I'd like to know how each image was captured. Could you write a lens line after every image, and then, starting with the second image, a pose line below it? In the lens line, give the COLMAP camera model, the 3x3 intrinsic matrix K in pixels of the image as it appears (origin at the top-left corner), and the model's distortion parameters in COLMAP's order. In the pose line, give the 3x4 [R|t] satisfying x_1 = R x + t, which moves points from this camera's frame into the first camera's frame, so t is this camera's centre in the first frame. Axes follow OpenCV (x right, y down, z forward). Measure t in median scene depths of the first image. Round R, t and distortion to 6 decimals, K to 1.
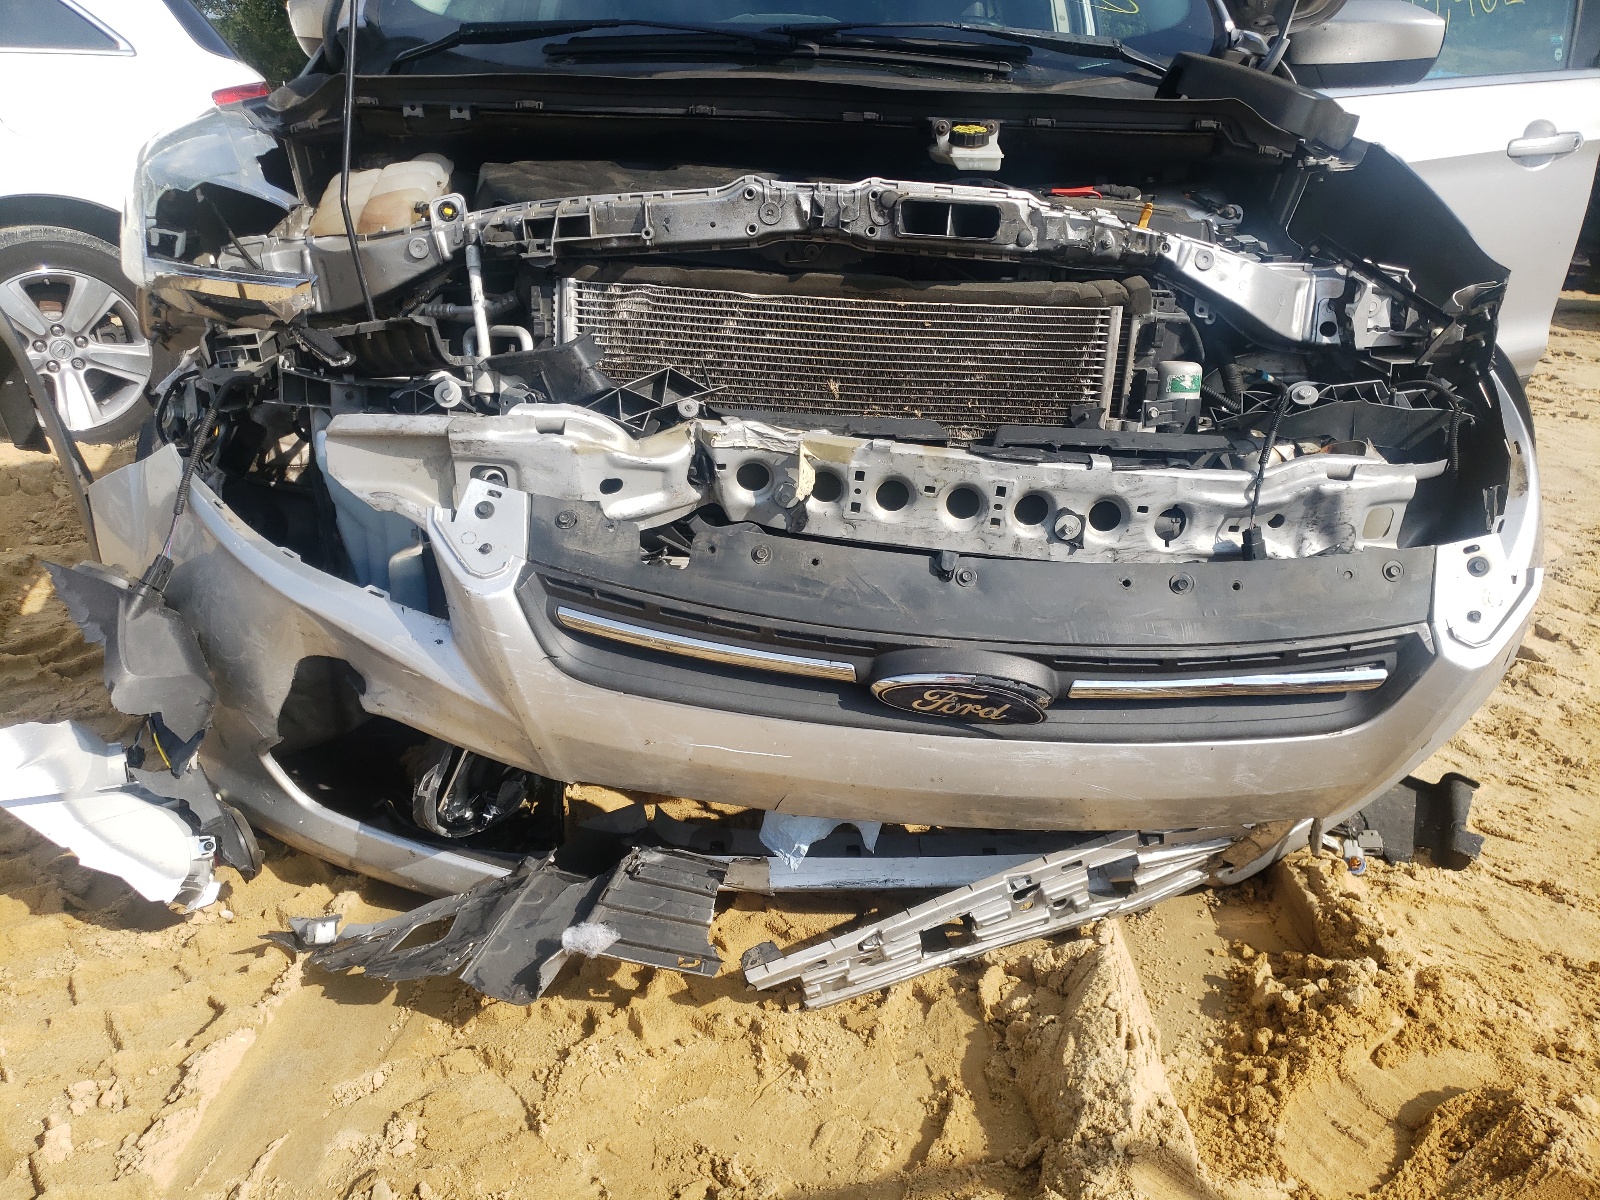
lens RADIAL K [[1226.7, 0, 800.0], [0, 1226.7, 600.0], [0, 0, 1]] dist [0.006421, -0.001276]
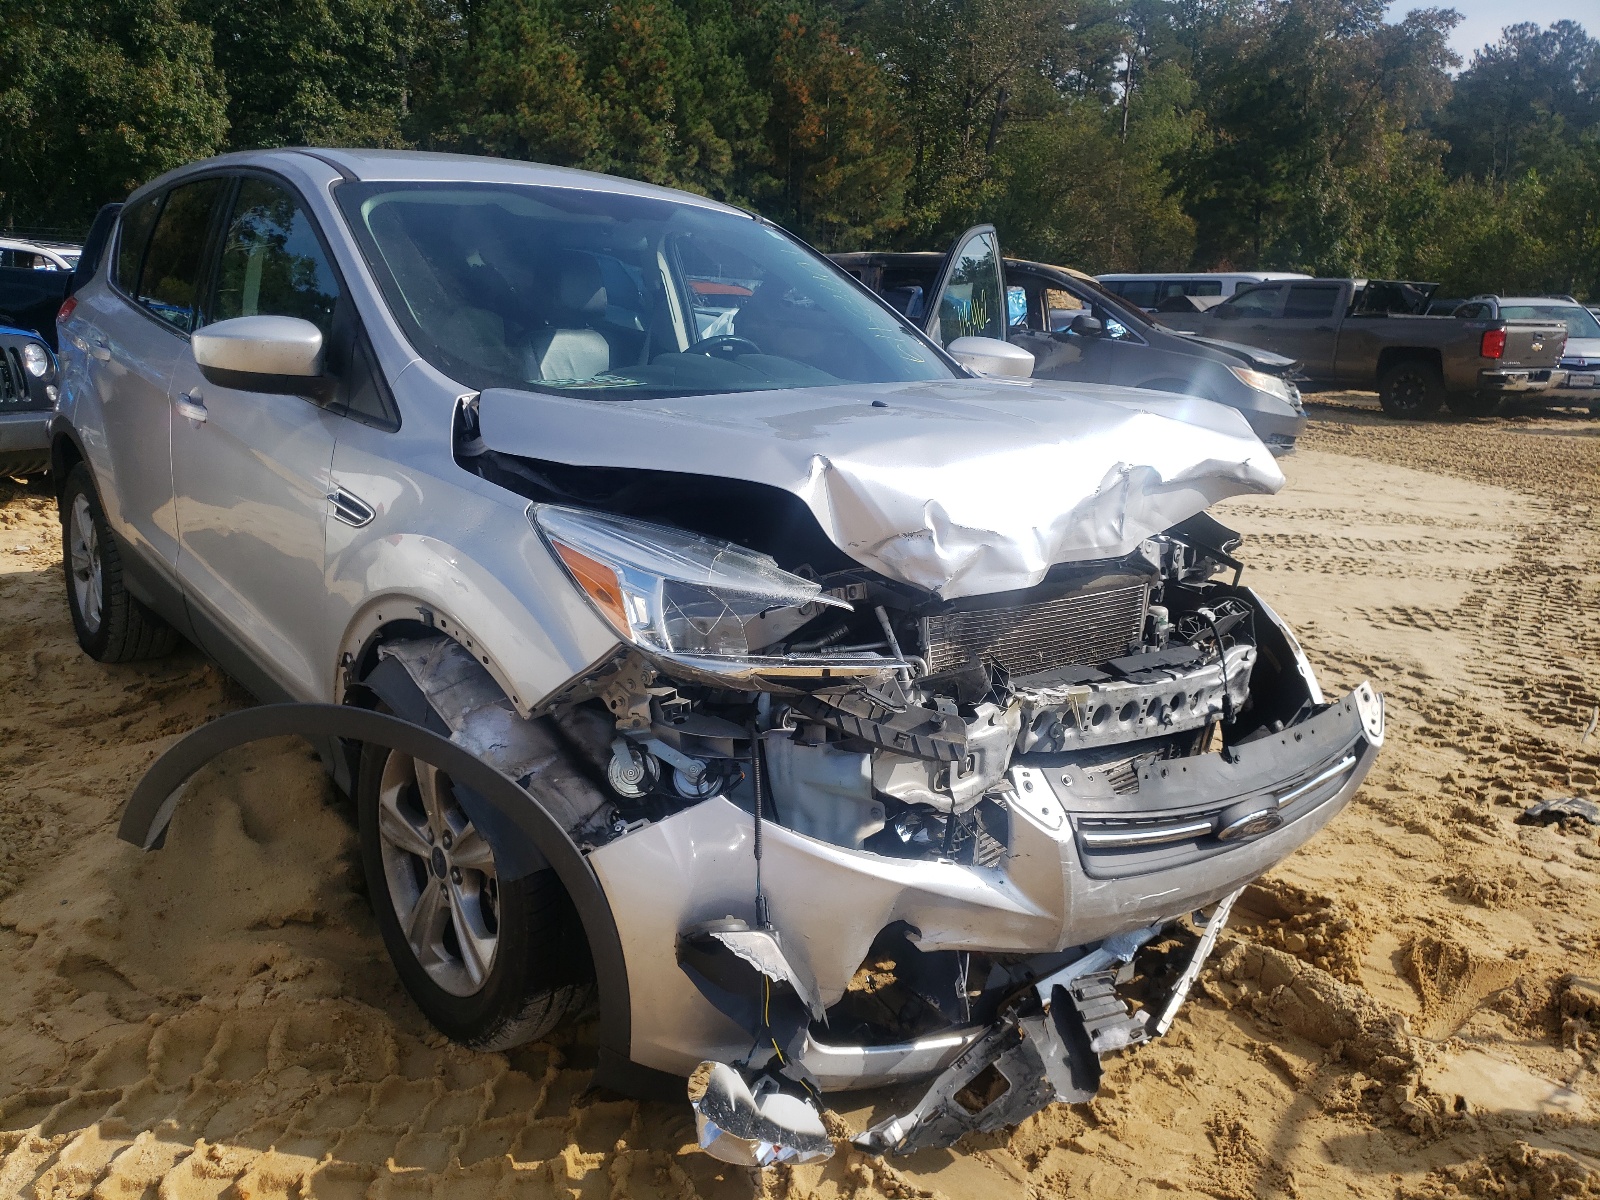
lens RADIAL K [[1226.7, 0, 800.0], [0, 1226.7, 600.0], [0, 0, 1]] dist [0.006421, -0.001276]
pose [[0.759349, -0.143867, 0.634580, -1.246291], [0.196215, 0.980481, -0.012507, -0.297374], [-0.620394, 0.134012, 0.772756, -0.029152]]
